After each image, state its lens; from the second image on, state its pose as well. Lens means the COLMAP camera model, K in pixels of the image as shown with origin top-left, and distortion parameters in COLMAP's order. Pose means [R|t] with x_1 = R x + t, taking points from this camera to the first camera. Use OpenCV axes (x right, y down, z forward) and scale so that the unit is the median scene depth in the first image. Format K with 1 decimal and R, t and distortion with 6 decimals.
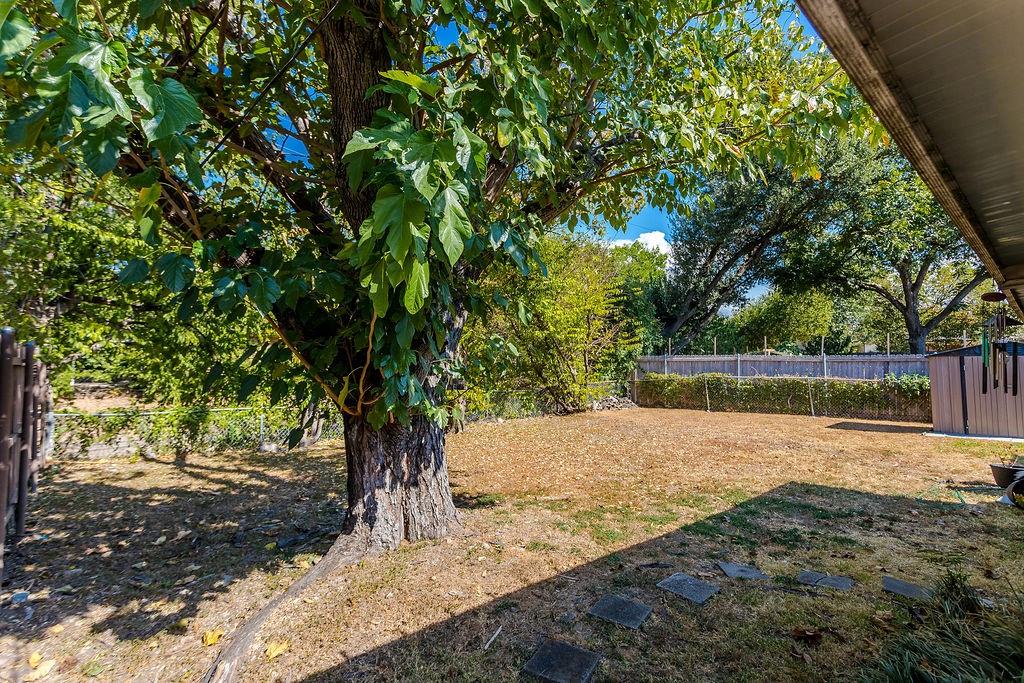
lens RADIAL K [[498.9, 0, 508.5], [0, 498.9, 348.1], [0, 0, 1]] dist [0.001004, 0.000813]
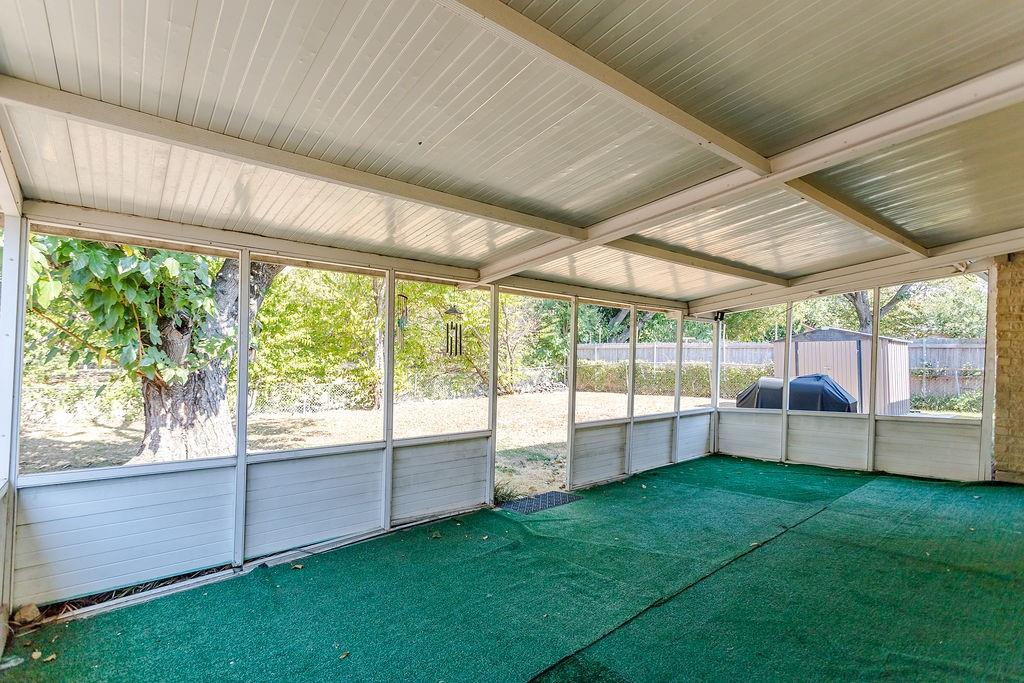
lens RADIAL K [[498.9, 0, 508.5], [0, 498.9, 348.1], [0, 0, 1]] dist [0.001004, 0.000813]
pose [[0.998566, 0.001699, -0.053501, 0.361831], [-0.000662, 0.999812, 0.019392, 0.009225], [0.053524, -0.019329, 0.998379, -0.176215]]
